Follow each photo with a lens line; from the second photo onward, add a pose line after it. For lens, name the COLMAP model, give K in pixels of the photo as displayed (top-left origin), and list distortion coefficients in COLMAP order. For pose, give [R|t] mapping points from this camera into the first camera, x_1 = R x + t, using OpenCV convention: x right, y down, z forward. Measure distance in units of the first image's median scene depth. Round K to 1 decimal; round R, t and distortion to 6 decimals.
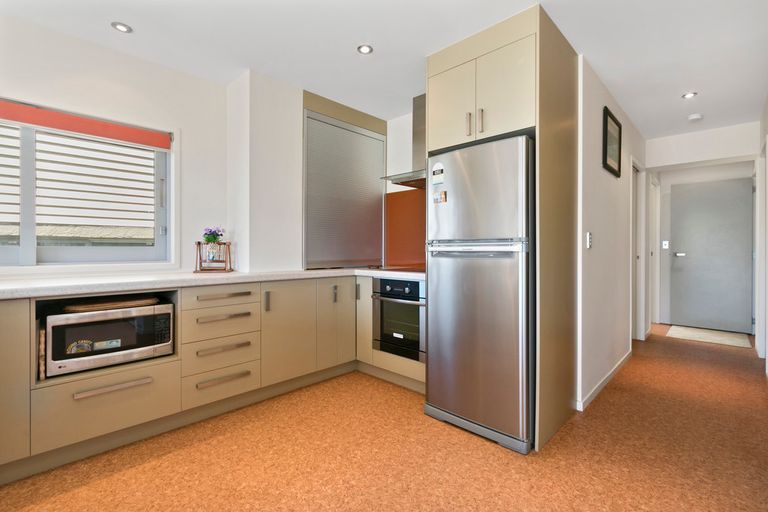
lens RADIAL K [[352.0, 0, 384.0], [0, 352.0, 256.0], [0, 0, 1]] dist [-0.001037, -0.000057]
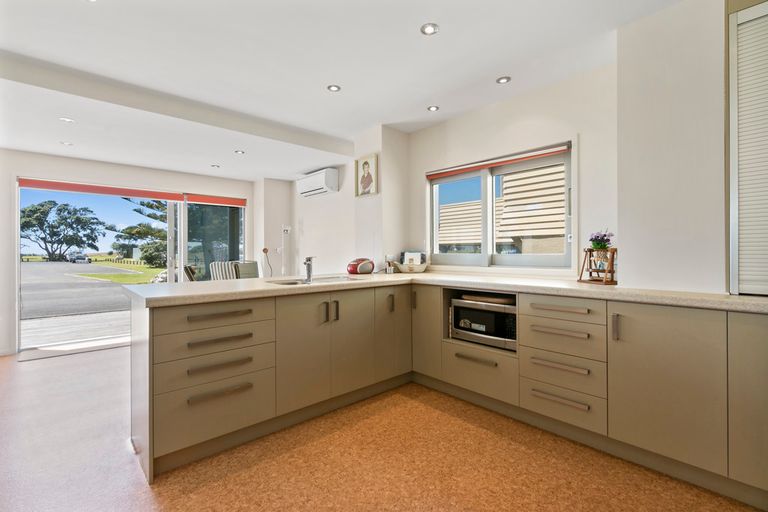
lens RADIAL K [[348.4, 0, 384.0], [0, 348.4, 256.0], [0, 0, 1]] dist [-0.000133, 0.000036]
pose [[-0.067130, 0.006453, -0.997723, 0.566410], [-0.016025, 0.999843, 0.007544, -0.026079], [0.997616, 0.016495, -0.067016, 0.707512]]
